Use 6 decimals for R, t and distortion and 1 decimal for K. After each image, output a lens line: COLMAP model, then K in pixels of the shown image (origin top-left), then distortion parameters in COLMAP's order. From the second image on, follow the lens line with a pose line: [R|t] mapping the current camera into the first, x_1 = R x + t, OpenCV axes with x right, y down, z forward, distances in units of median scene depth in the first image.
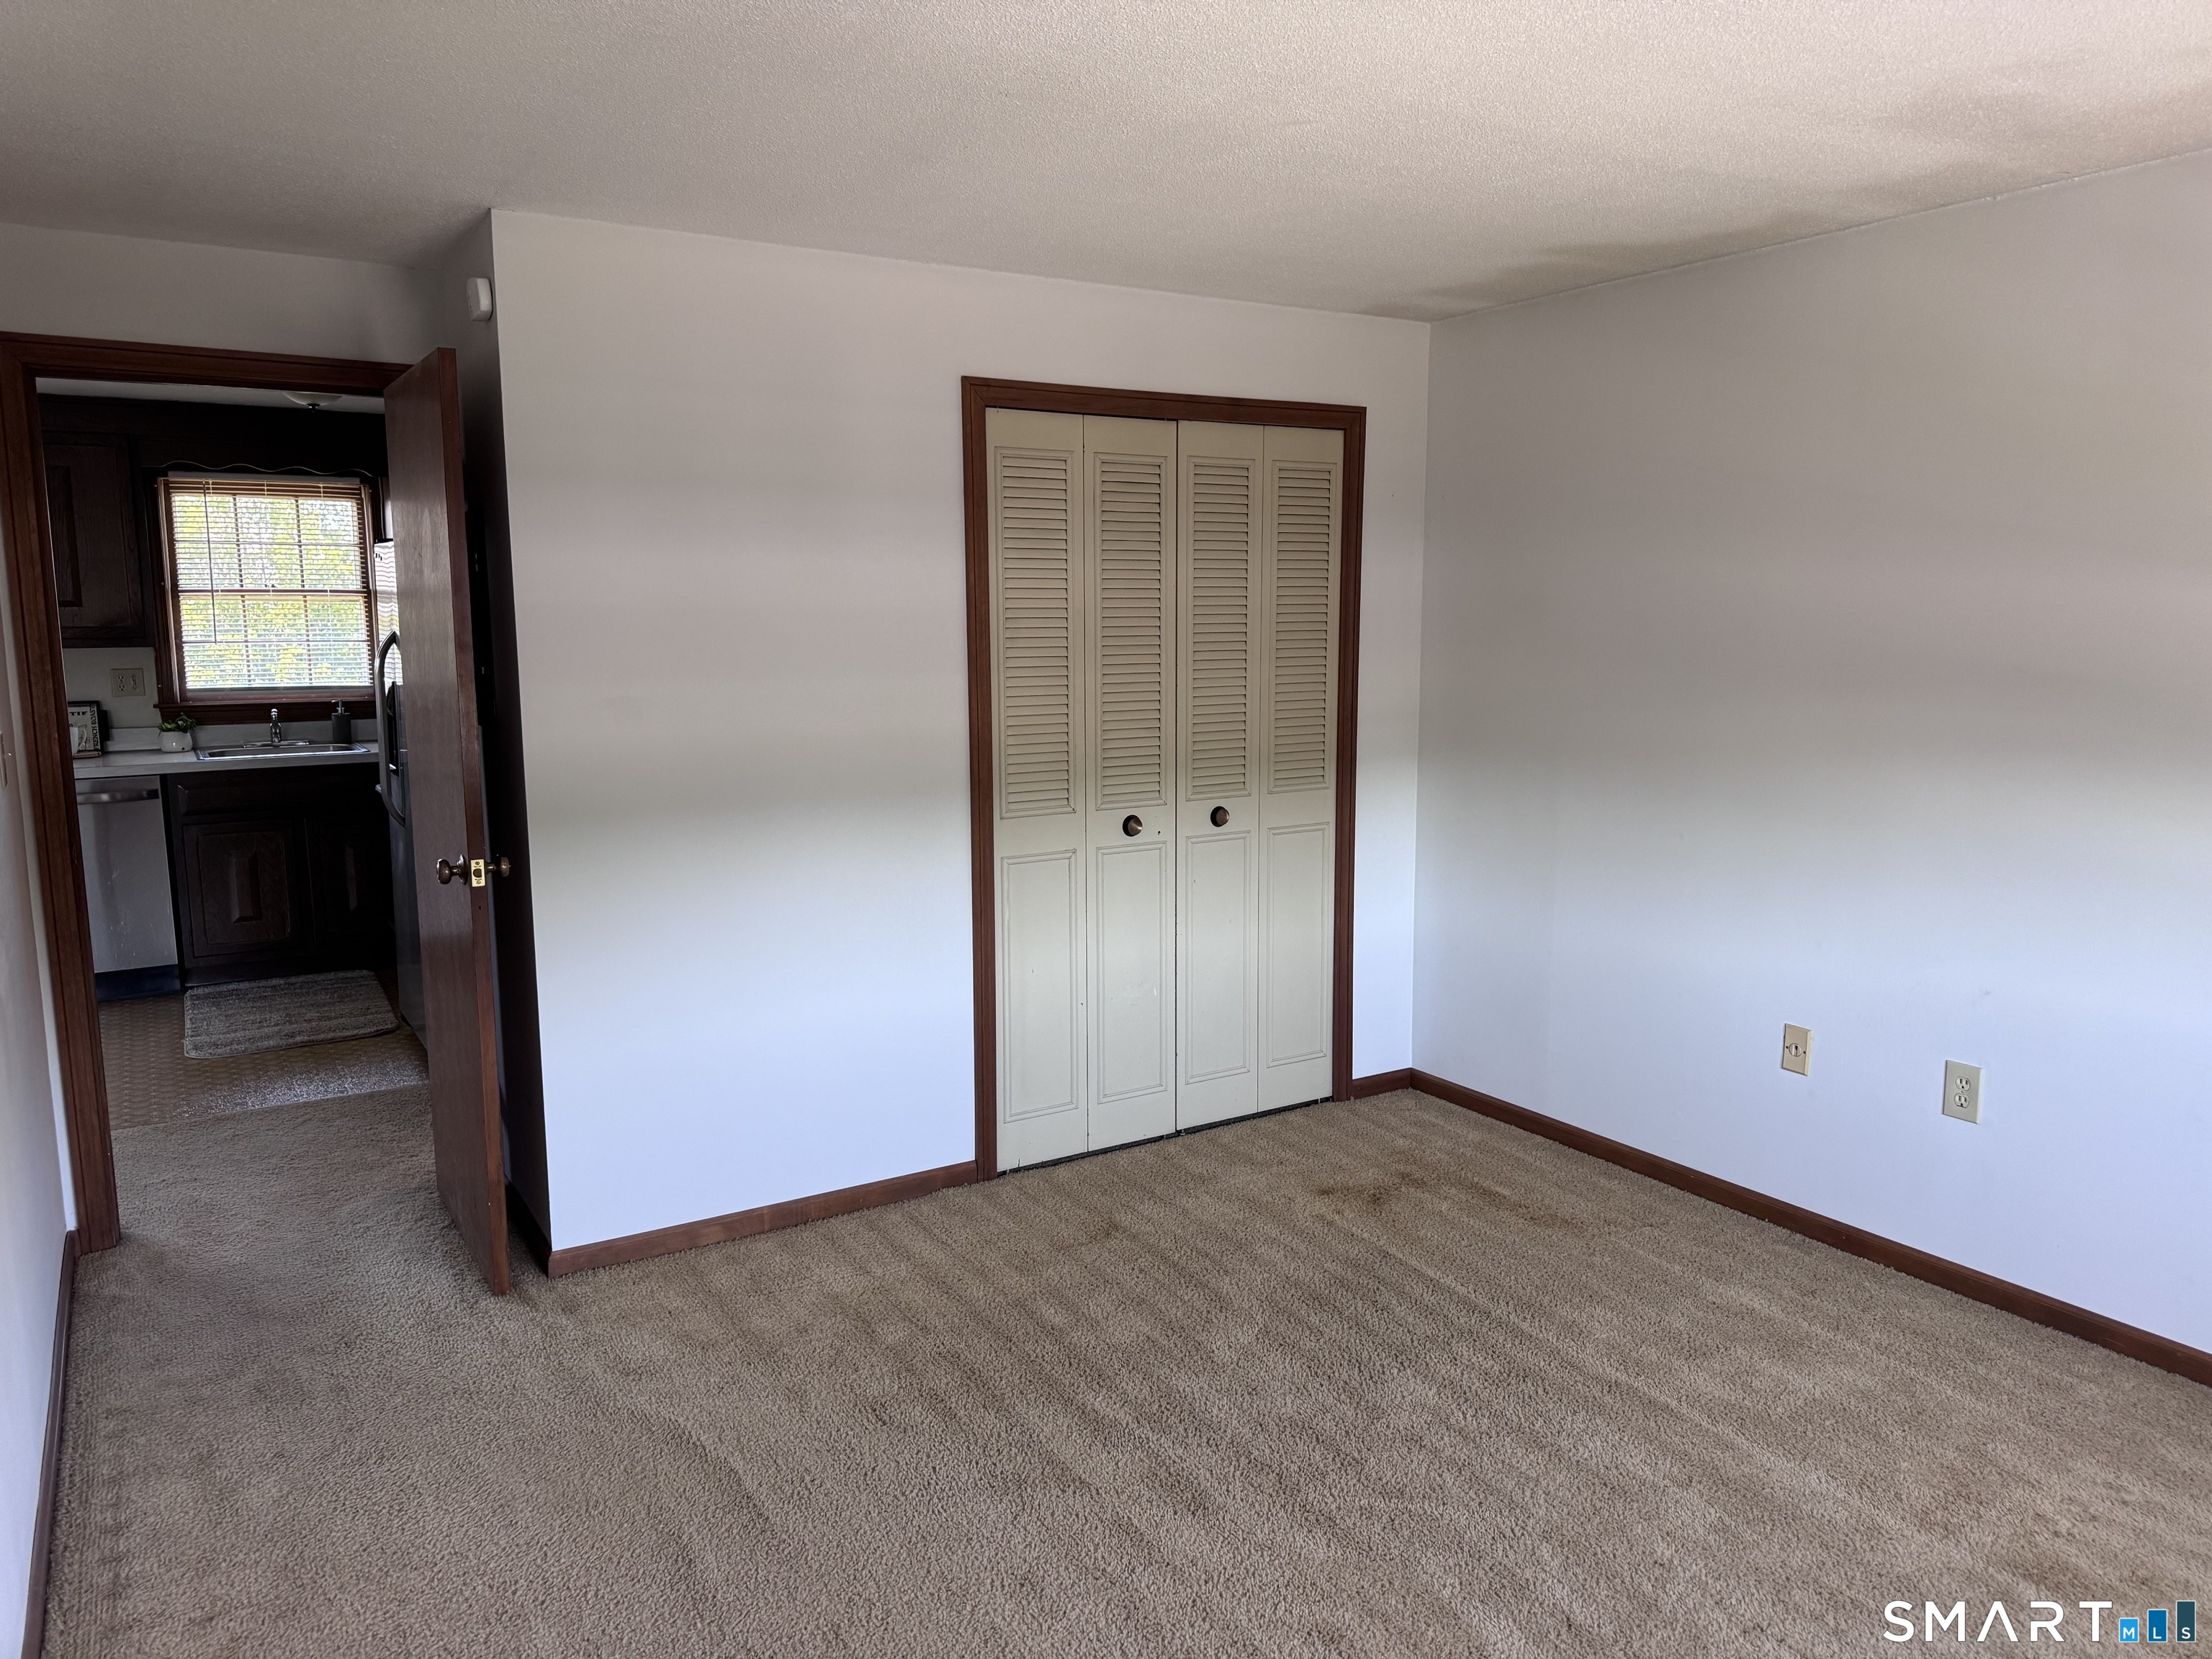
lens RADIAL K [[1560.9, 0, 1106.4], [0, 1560.9, 821.6], [0, 0, 1]] dist [0.202417, -0.363921]
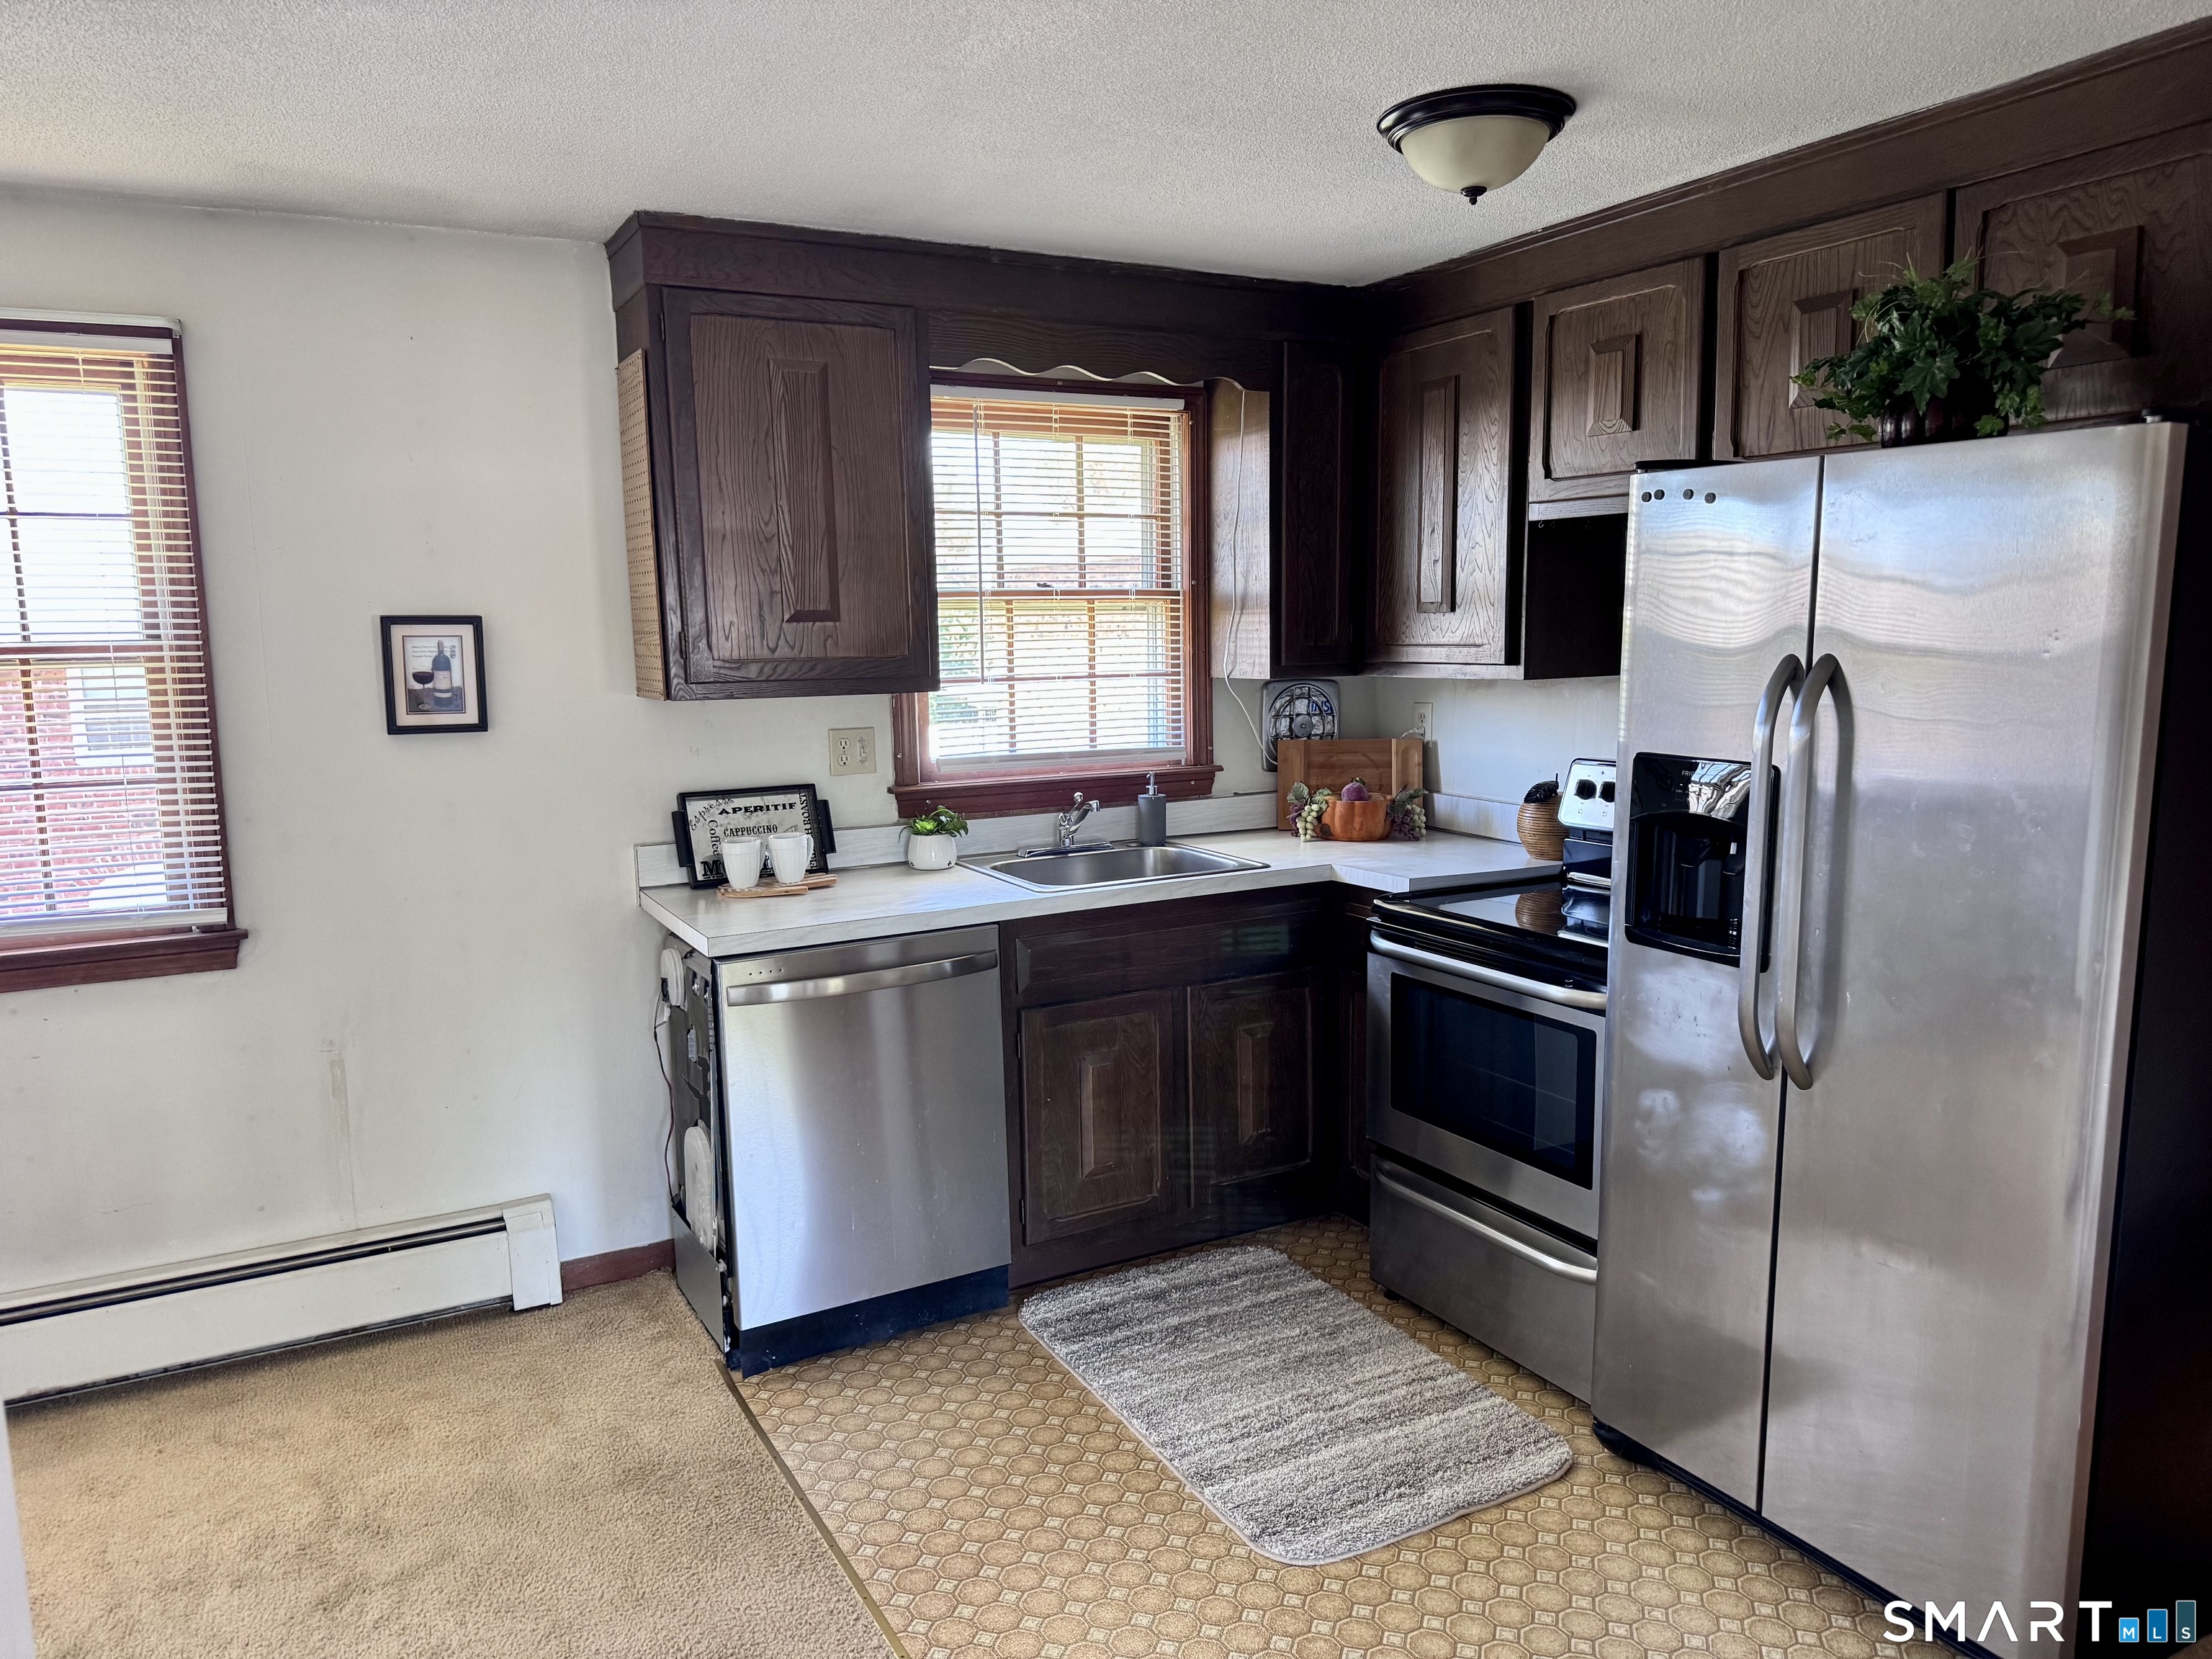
lens RADIAL K [[1581.8, 0, 1106.0], [0, 1581.8, 829.5], [0, 0, 1]] dist [0.068438, -0.106849]
pose [[0.998104, -0.010384, -0.060672, -0.483740], [0.010254, 0.999944, -0.002462, -0.055715], [0.060695, 0.001835, 0.998155, 0.424390]]
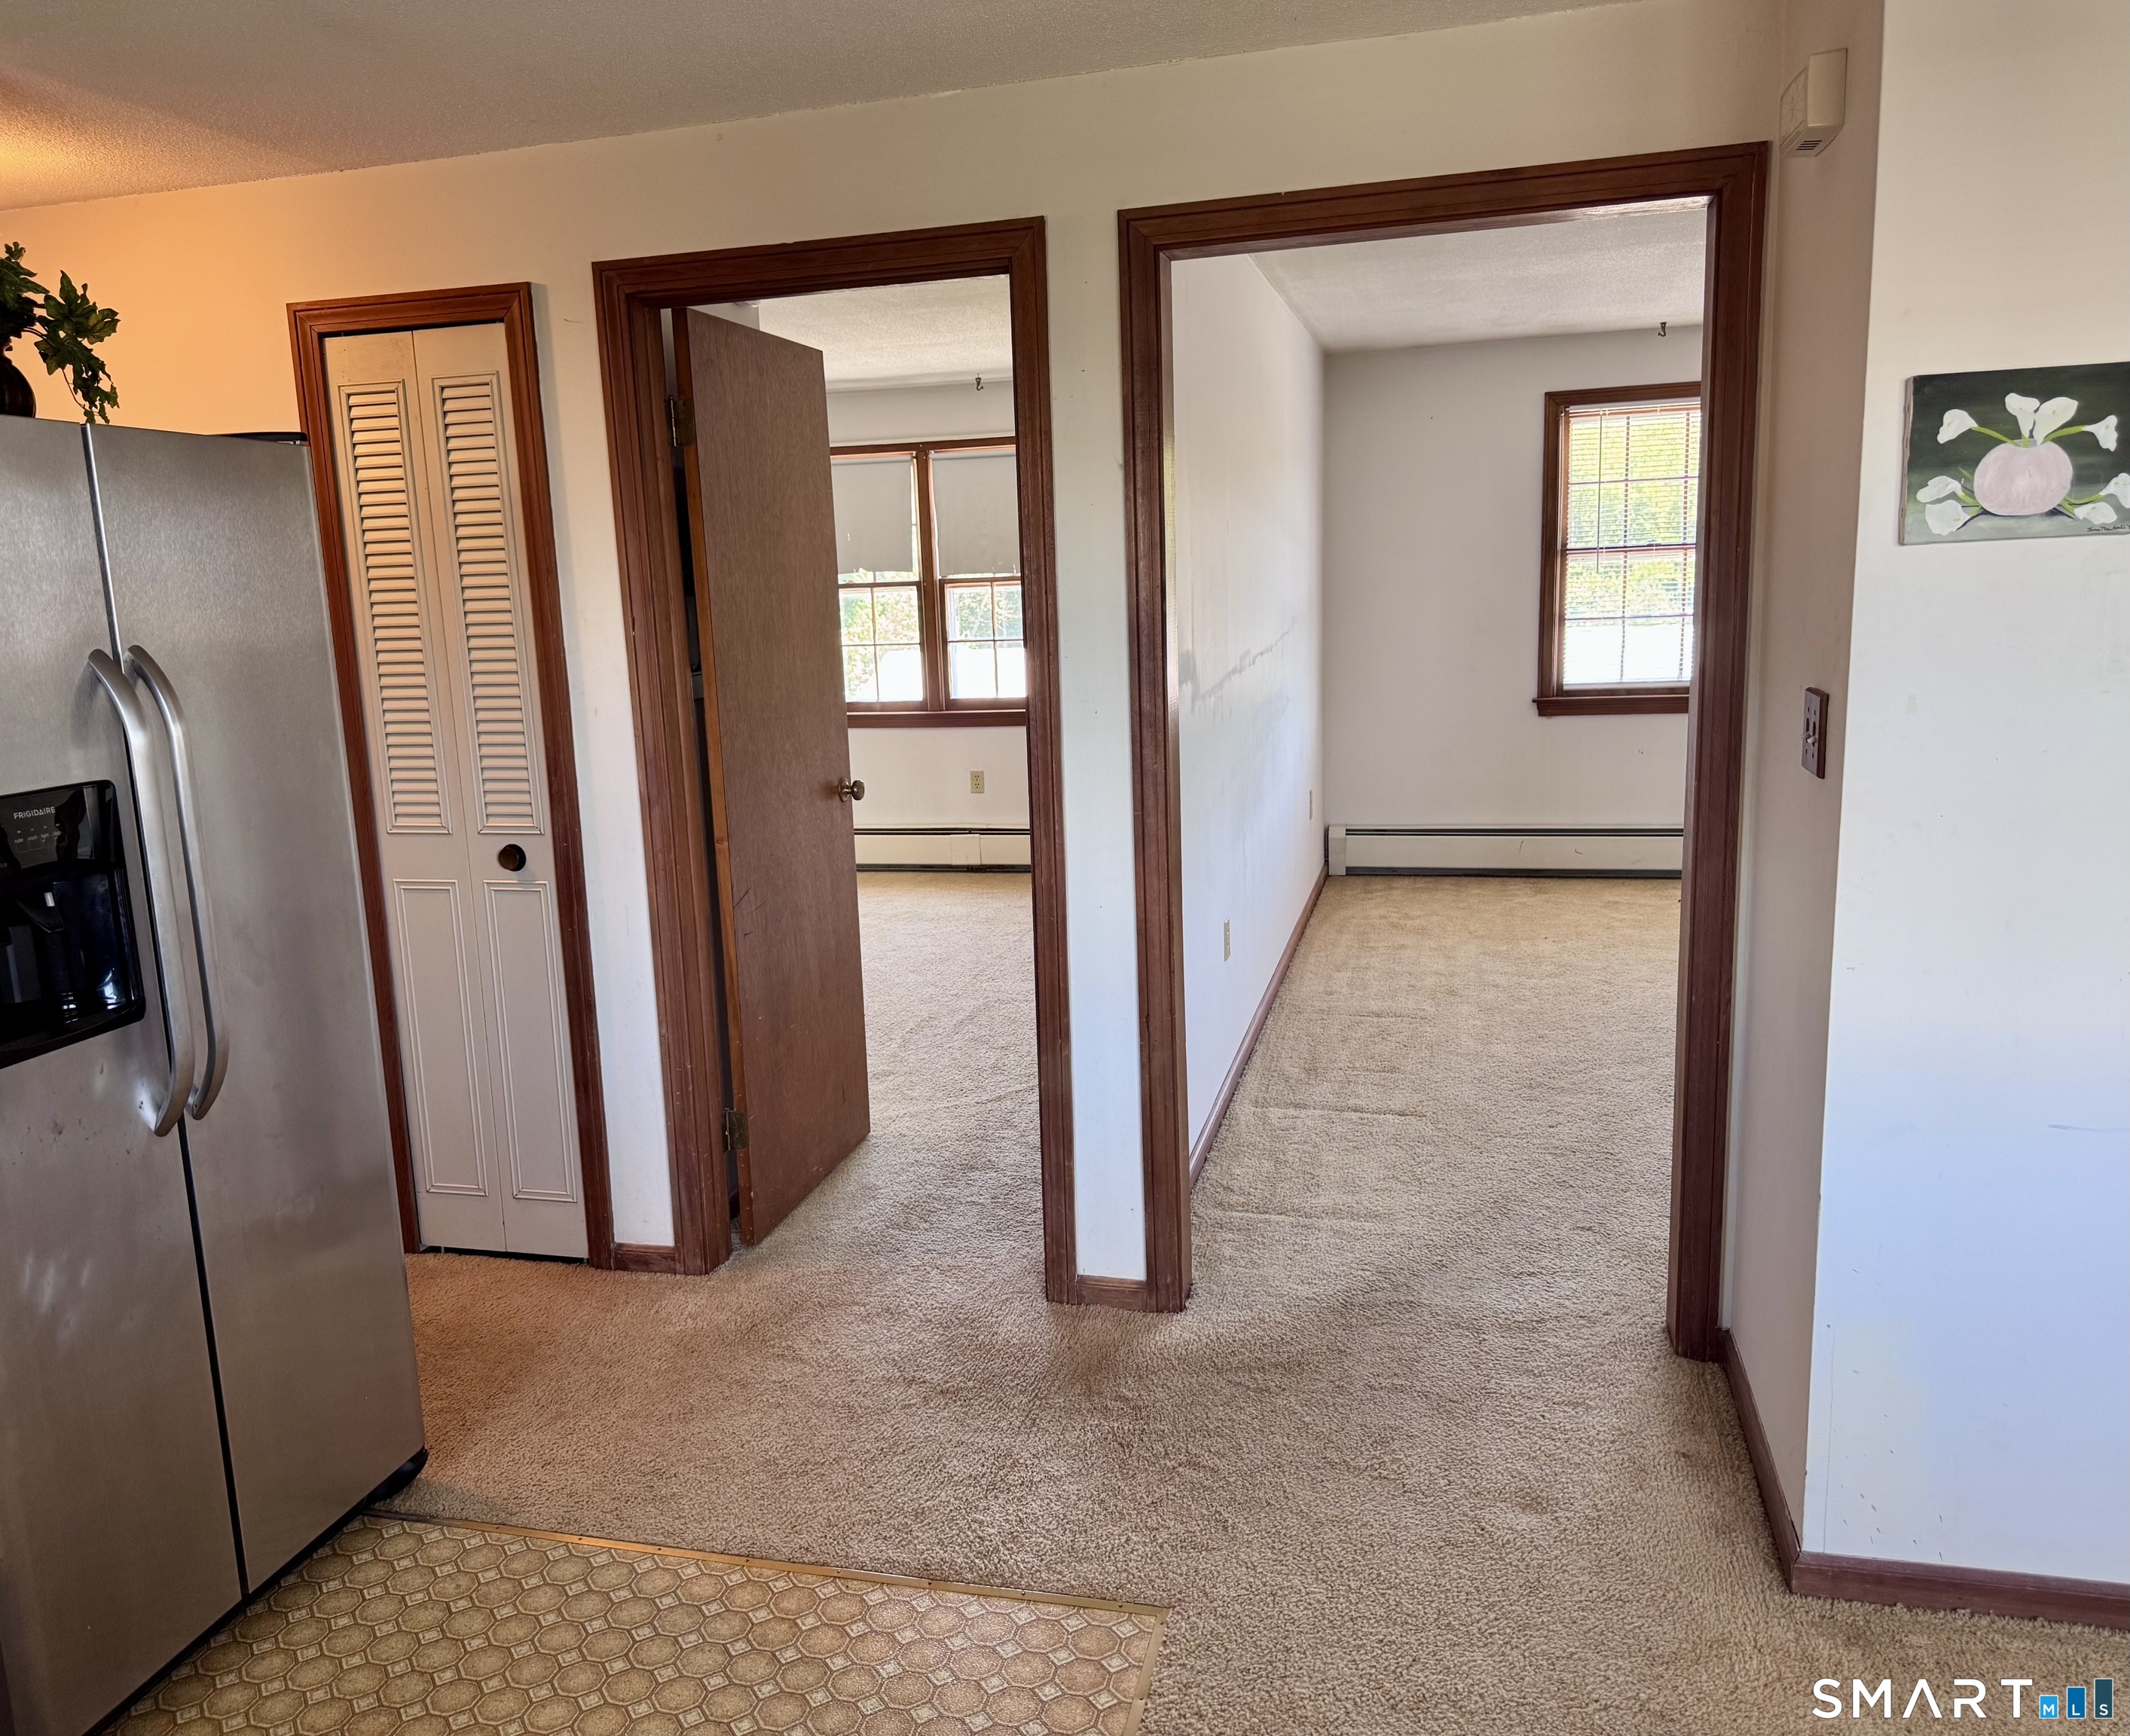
lens RADIAL K [[1676.9, 0, 1065.0], [0, 1676.9, 868.0], [0, 0, 1]] dist [0.011871, -0.010742]
pose [[-0.673027, -0.108800, 0.731572, -0.726811], [0.139069, 0.952863, 0.269651, -0.116844], [-0.726426, 0.283221, -0.626172, 0.882388]]
